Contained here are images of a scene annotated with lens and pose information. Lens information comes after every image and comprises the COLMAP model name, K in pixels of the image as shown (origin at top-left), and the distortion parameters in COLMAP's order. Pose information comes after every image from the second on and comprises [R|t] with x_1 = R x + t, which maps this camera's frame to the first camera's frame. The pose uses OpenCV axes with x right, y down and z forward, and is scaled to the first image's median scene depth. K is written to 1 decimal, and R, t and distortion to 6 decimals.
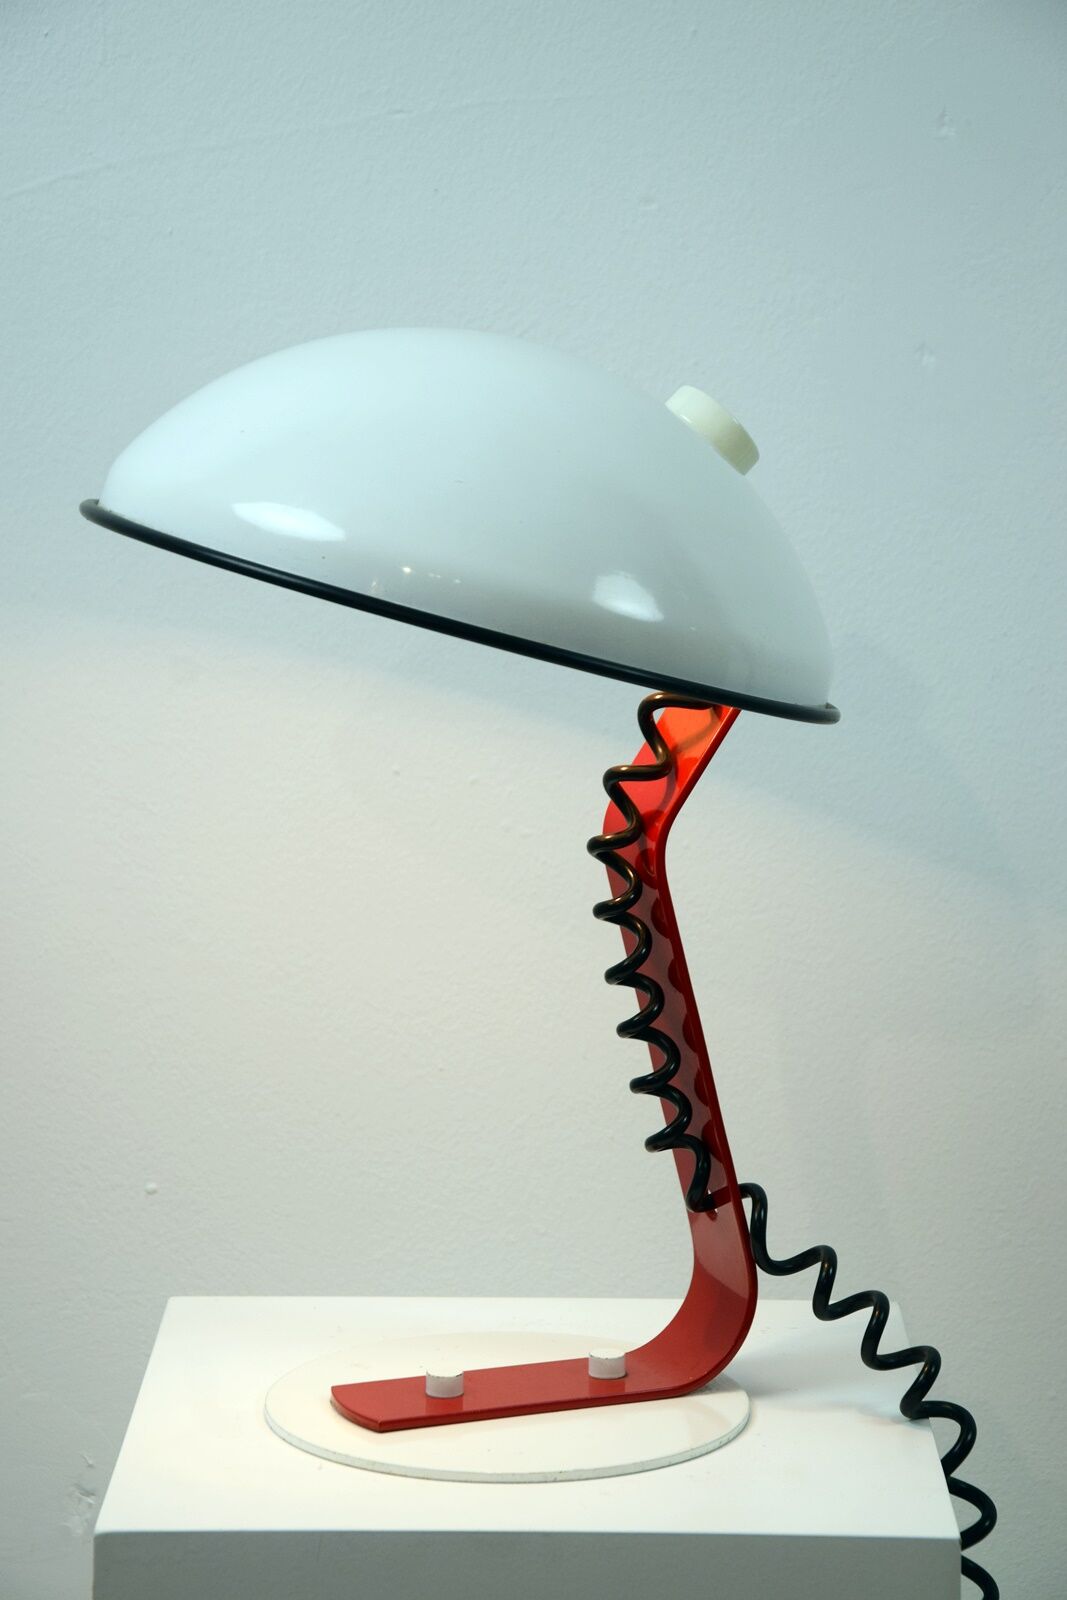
lens RADIAL K [[4870.3, 0, 533.5], [0, 4870.3, 800.0], [0, 0, 1]] dist [0.763111, 1.078983]
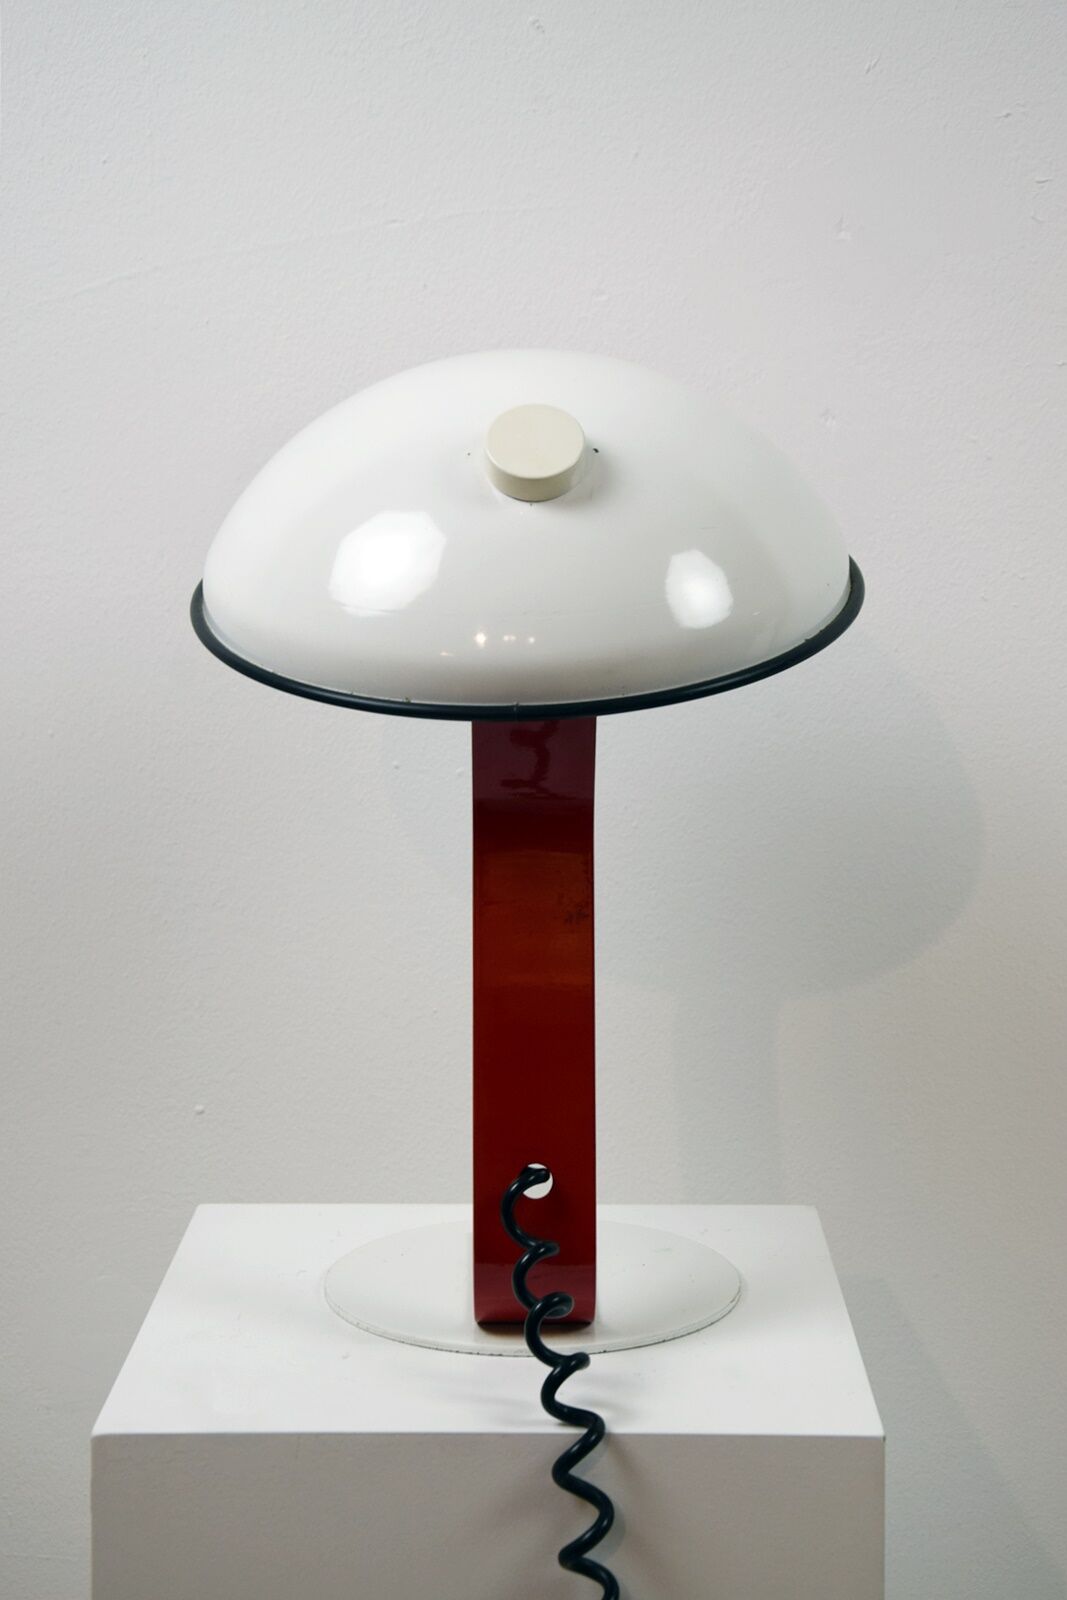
lens RADIAL K [[2826.2, 0, 533.5], [0, 2826.2, 800.0], [0, 0, 1]] dist [0.224317, 0.115604]
pose [[0.999938, -0.005620, -0.009662, 0.014646], [0.005434, 0.999803, -0.019091, 0.018409], [0.009768, 0.019037, 0.999771, 0.336992]]
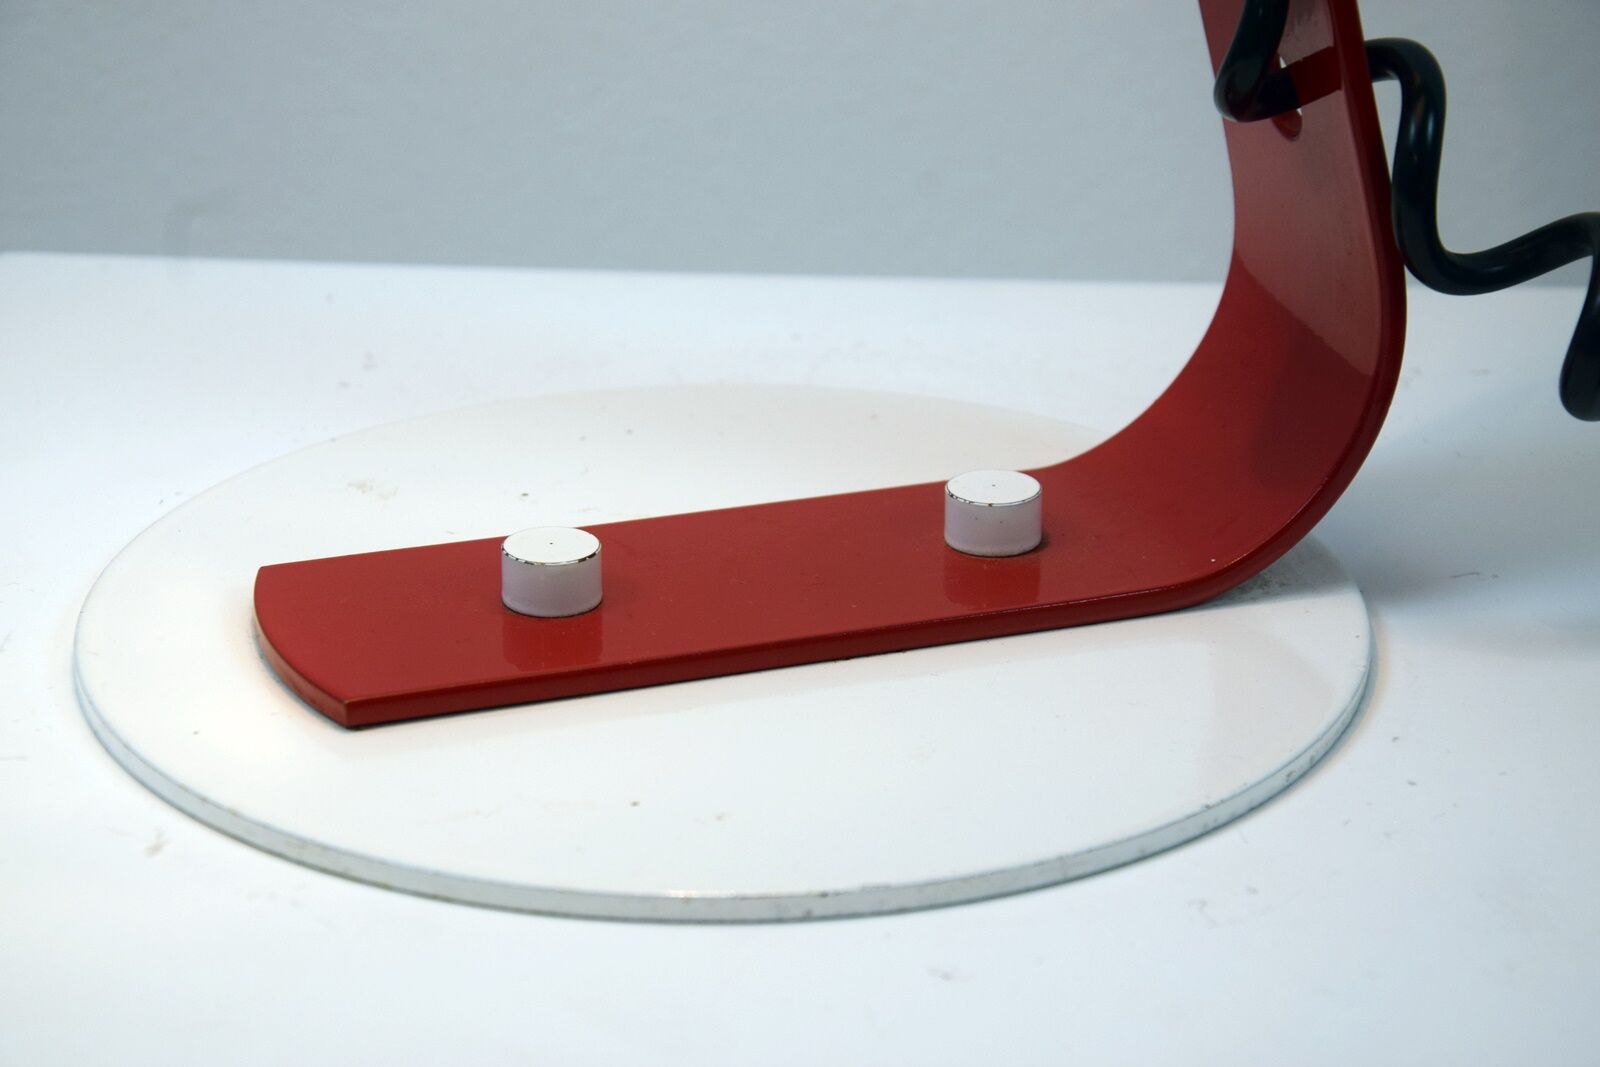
lens RADIAL K [[4287.6, 0, 800.0], [0, 4287.6, 533.5], [0, 0, 1]] dist [0.435116, 0.371110]
pose [[0.997245, 0.019336, -0.071614, 0.023708], [-0.001910, 0.971802, 0.235792, 0.037707], [0.074154, -0.235006, 0.969161, 0.673921]]
